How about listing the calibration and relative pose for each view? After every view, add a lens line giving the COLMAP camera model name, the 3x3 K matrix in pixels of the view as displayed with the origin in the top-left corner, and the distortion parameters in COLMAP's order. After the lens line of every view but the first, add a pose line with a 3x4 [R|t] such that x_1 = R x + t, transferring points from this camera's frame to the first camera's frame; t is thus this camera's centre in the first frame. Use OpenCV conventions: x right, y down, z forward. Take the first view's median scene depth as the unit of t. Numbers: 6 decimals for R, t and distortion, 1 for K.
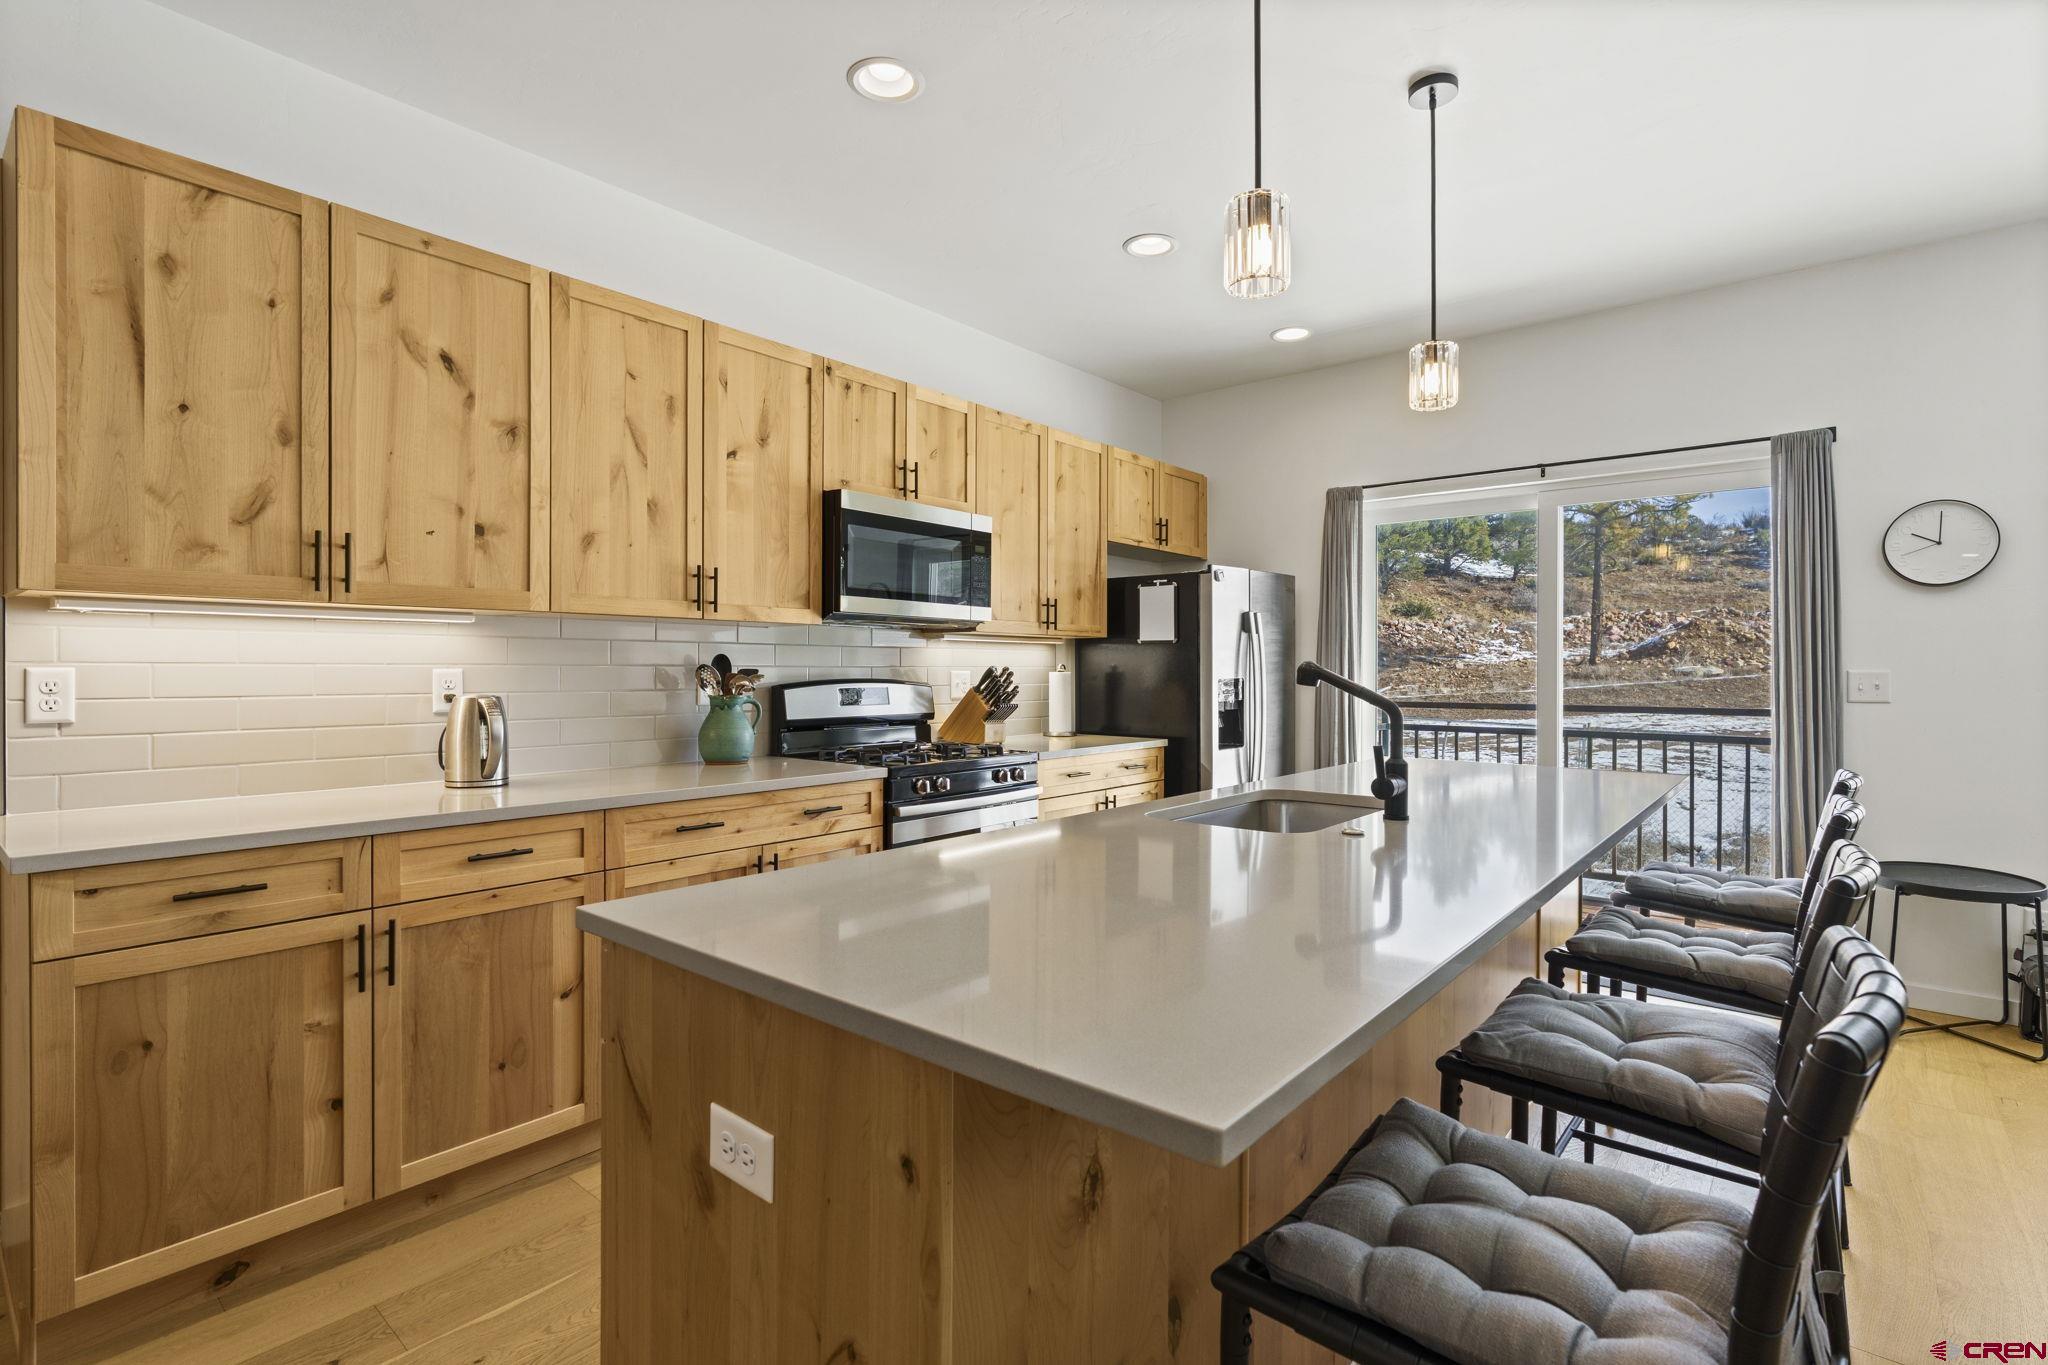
lens RADIAL K [[963.8, 0, 1025.0], [0, 963.8, 669.9], [0, 0, 1]] dist [-0.003980, -0.000360]
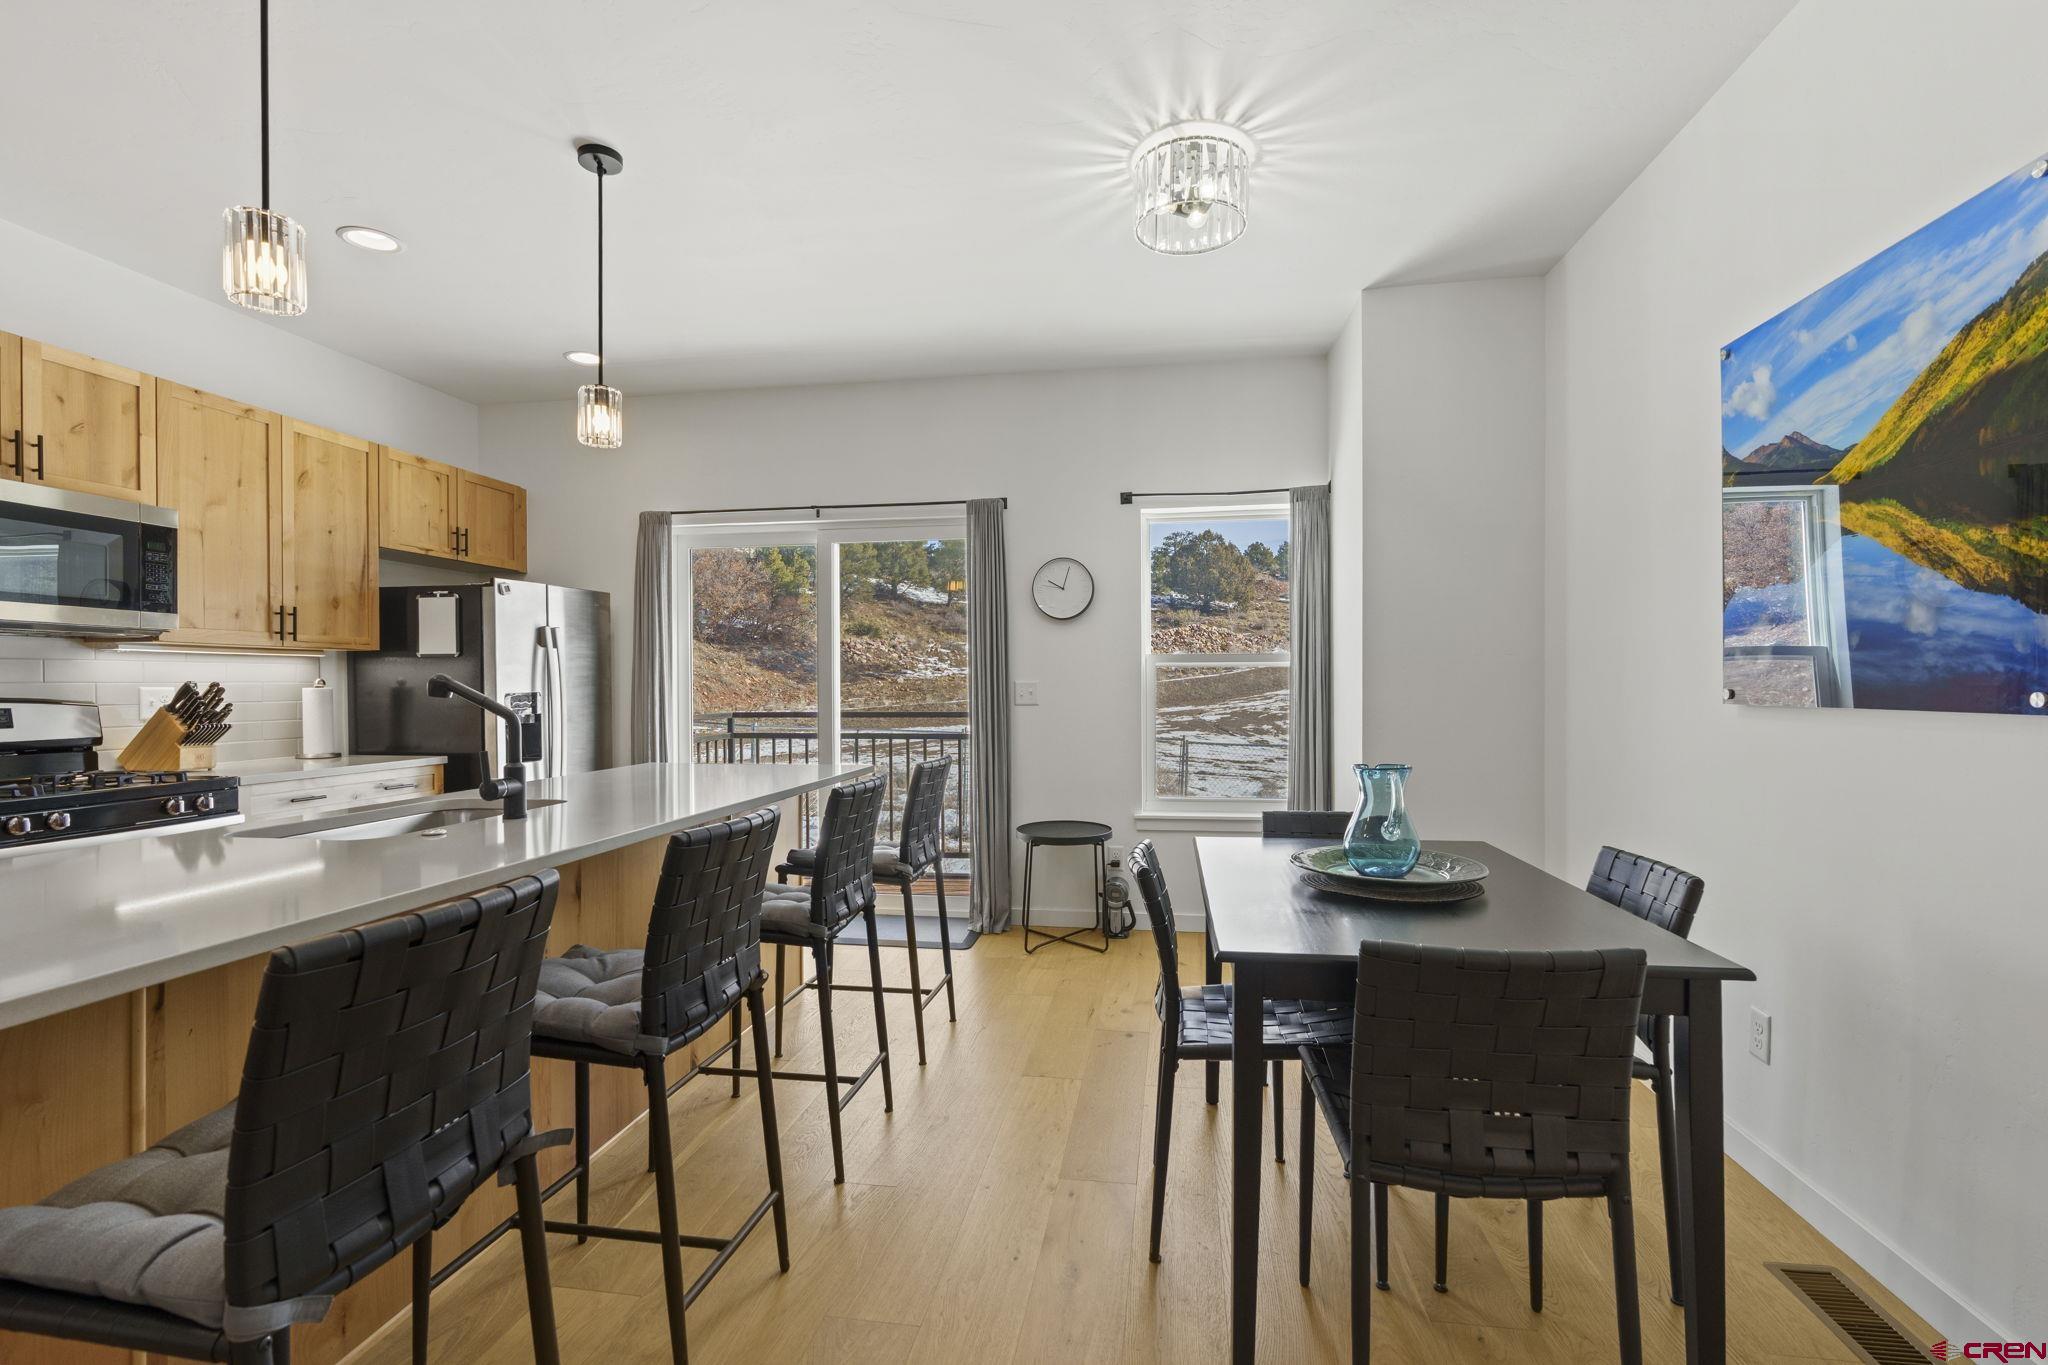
lens RADIAL K [[933.3, 0, 1024.0], [0, 933.3, 682.5], [0, 0, 1]] dist [-0.003893, 0.000007]
pose [[0.858435, -0.005921, 0.512888, 0.191092], [0.007463, 0.999972, -0.000948, 0.003619], [-0.512868, 0.004641, 0.858455, -0.114507]]
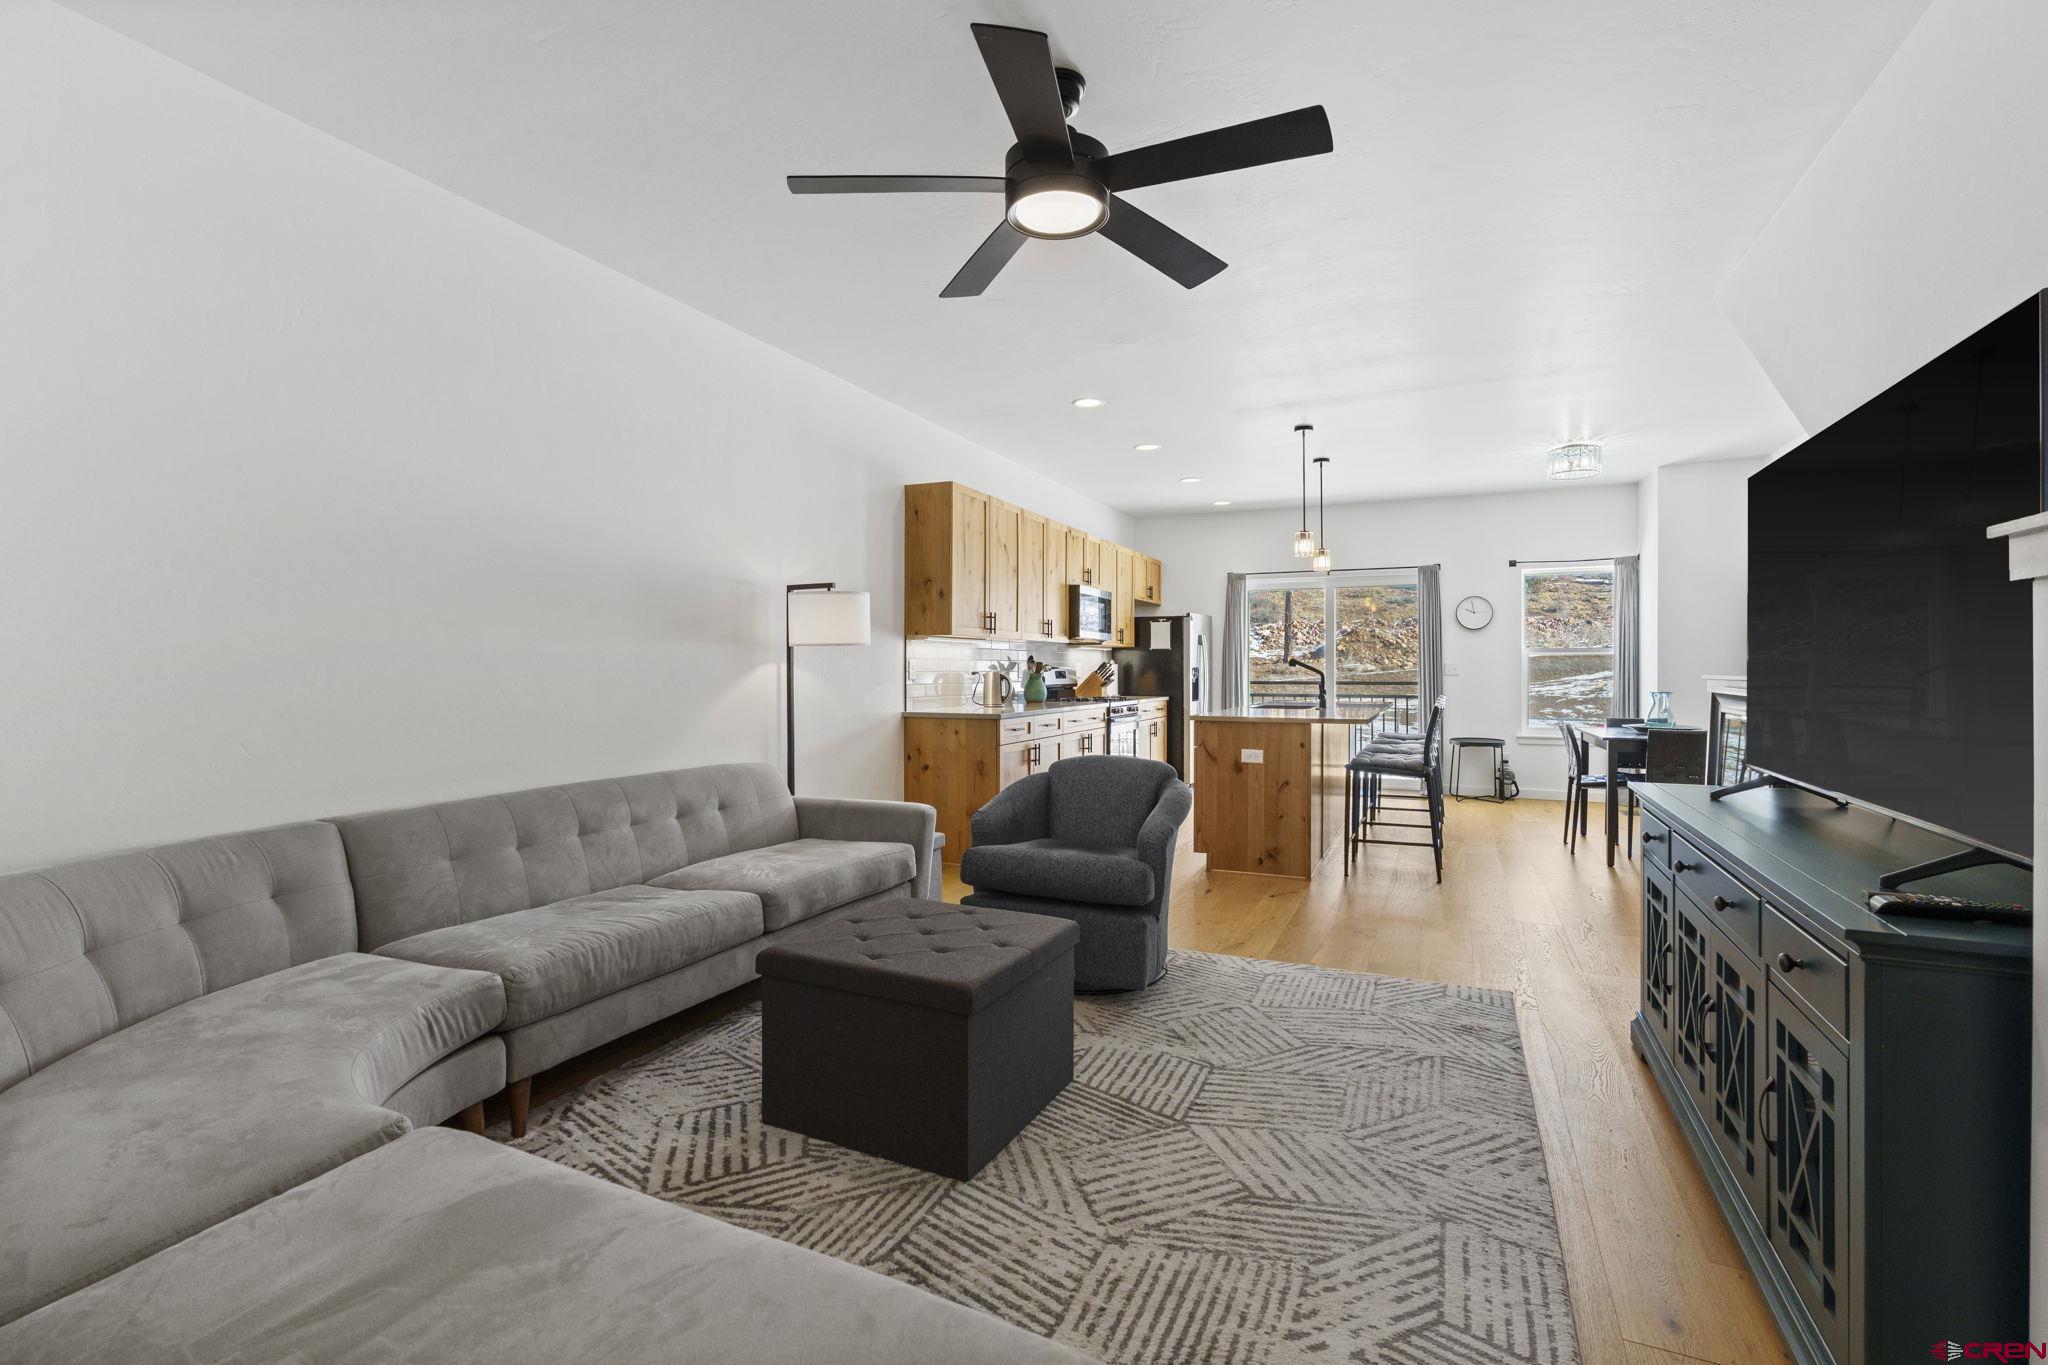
lens RADIAL K [[925.7, 0, 1021.8], [0, 925.7, 662.6], [0, 0, 1]] dist [-0.004082, 0.000351]
pose [[0.964251, -0.001047, 0.264988, -0.784967], [0.002947, 0.999973, -0.006774, 0.013672], [-0.264974, 0.007313, 0.964228, -0.957132]]
